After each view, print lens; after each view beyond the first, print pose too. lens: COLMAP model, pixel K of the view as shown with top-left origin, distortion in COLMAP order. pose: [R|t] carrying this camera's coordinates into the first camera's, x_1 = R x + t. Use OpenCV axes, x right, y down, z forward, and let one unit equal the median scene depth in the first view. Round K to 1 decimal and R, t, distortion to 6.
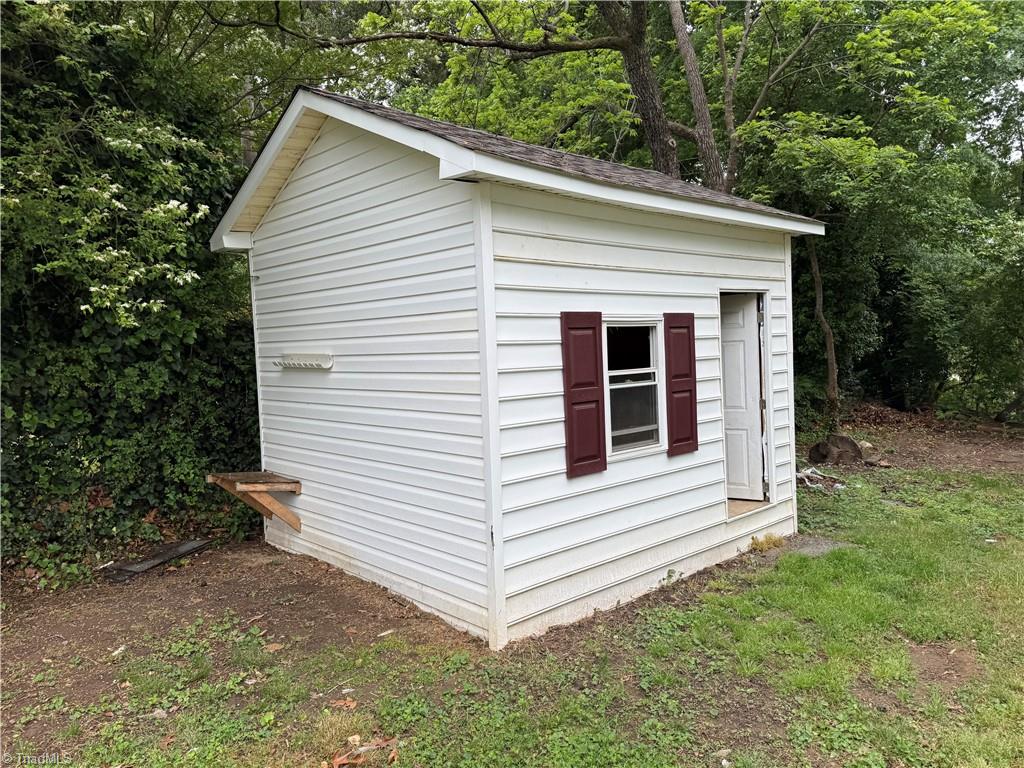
lens RADIAL K [[745.8, 0, 512.1], [0, 745.8, 381.6], [0, 0, 1]] dist [0.003888, 0.000420]
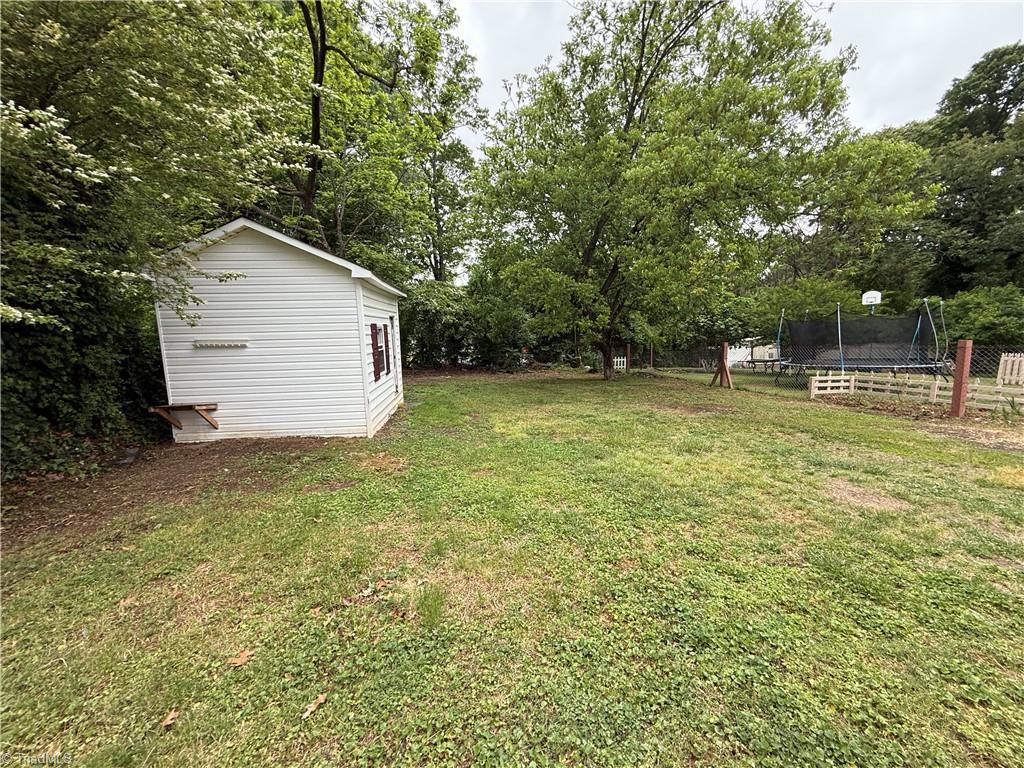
lens RADIAL K [[410.1, 0, 509.0], [0, 410.1, 384.1], [0, 0, 1]] dist [0.000329, 0.000124]
pose [[0.619189, -0.090694, 0.779987, -0.681130], [0.035924, 0.995539, 0.087240, 0.014279], [-0.784420, -0.025998, 0.619685, -0.316109]]
